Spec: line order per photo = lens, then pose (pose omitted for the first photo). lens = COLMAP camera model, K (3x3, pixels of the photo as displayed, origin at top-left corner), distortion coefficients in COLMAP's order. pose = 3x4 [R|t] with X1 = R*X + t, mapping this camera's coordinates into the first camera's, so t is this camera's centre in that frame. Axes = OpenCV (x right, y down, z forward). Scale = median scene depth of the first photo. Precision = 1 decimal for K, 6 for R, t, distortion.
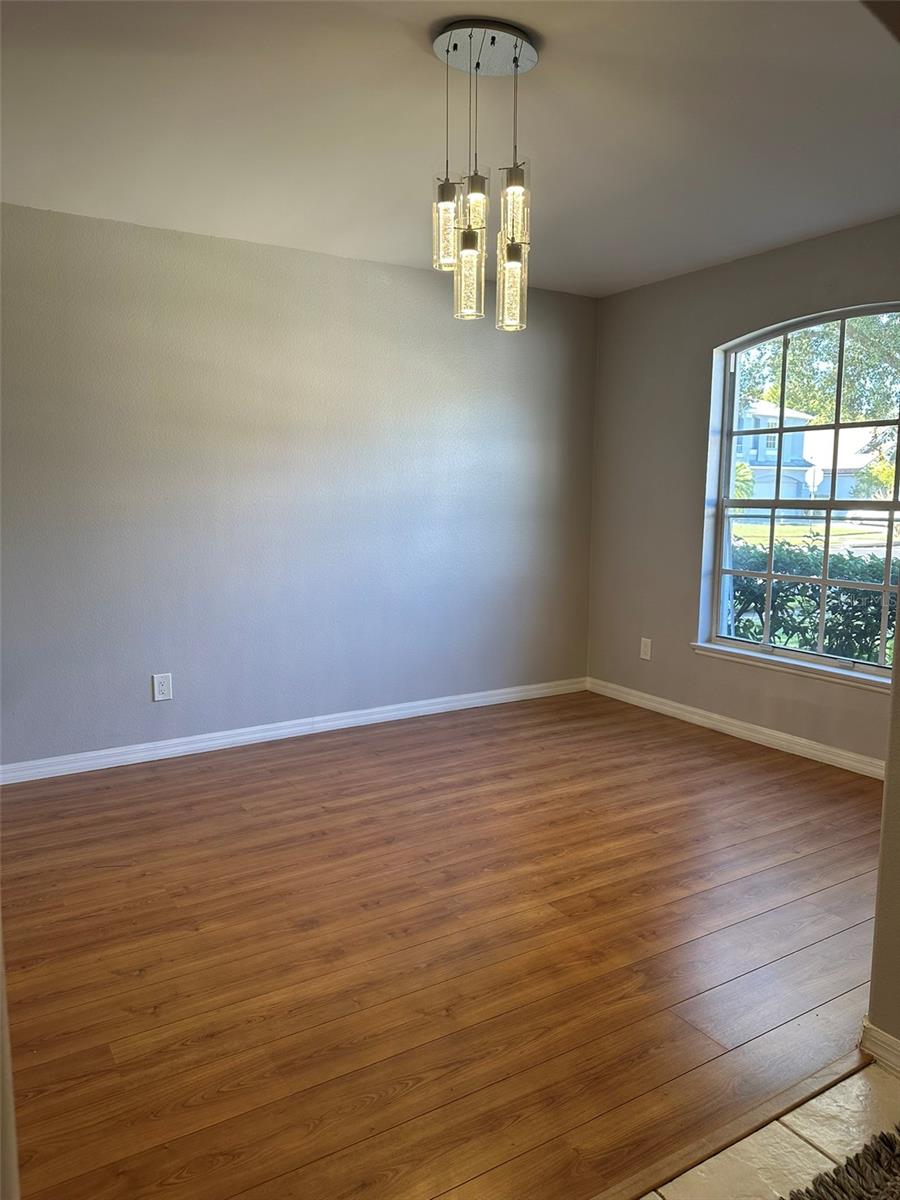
lens RADIAL K [[846.6, 0, 448.3], [0, 846.6, 601.7], [0, 0, 1]] dist [0.068441, -0.080005]
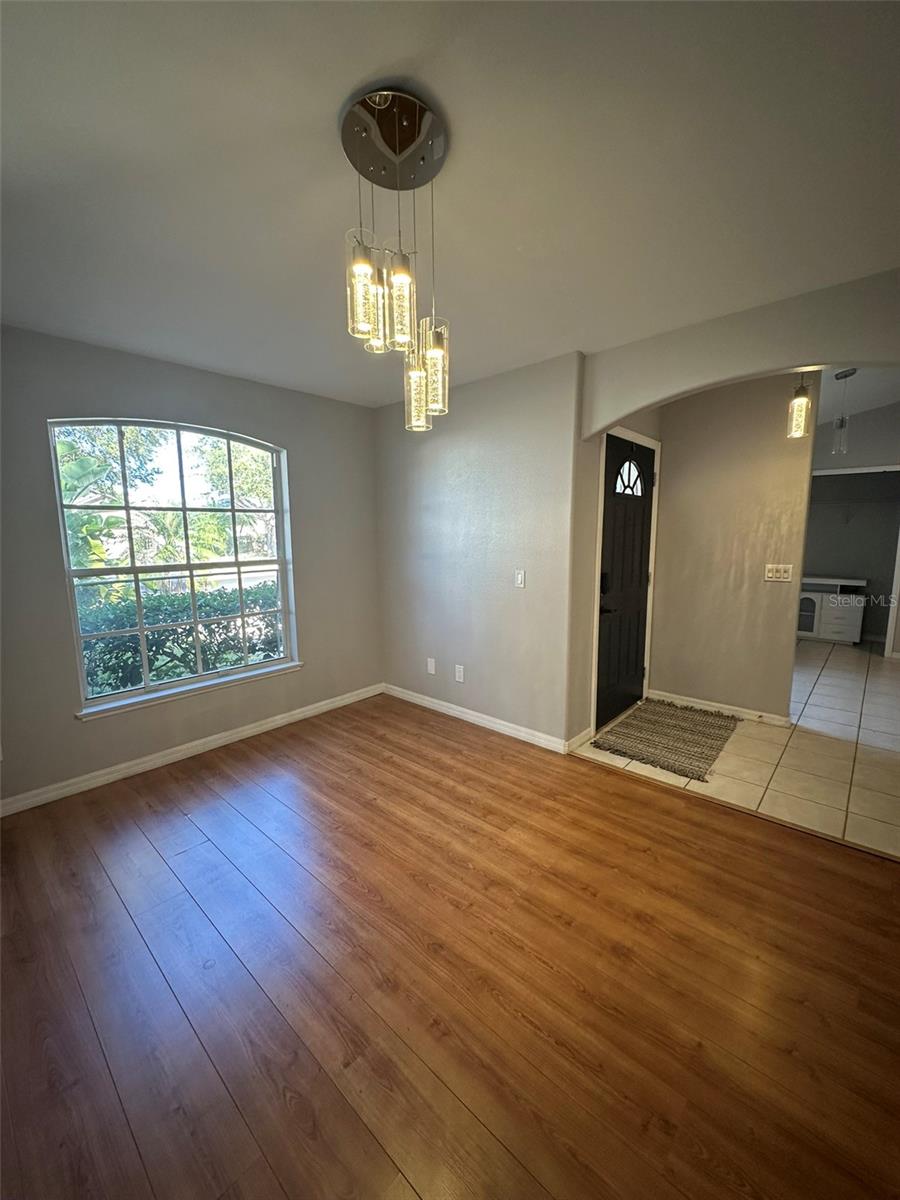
lens RADIAL K [[481.2, 0, 455.5], [0, 481.2, 590.5], [0, 0, 1]] dist [-0.001886, 0.001515]
pose [[-0.283365, -0.117601, 0.951774, -0.582060], [0.131674, 0.978283, 0.160079, -0.202120], [-0.949930, 0.170684, -0.261726, 1.148499]]
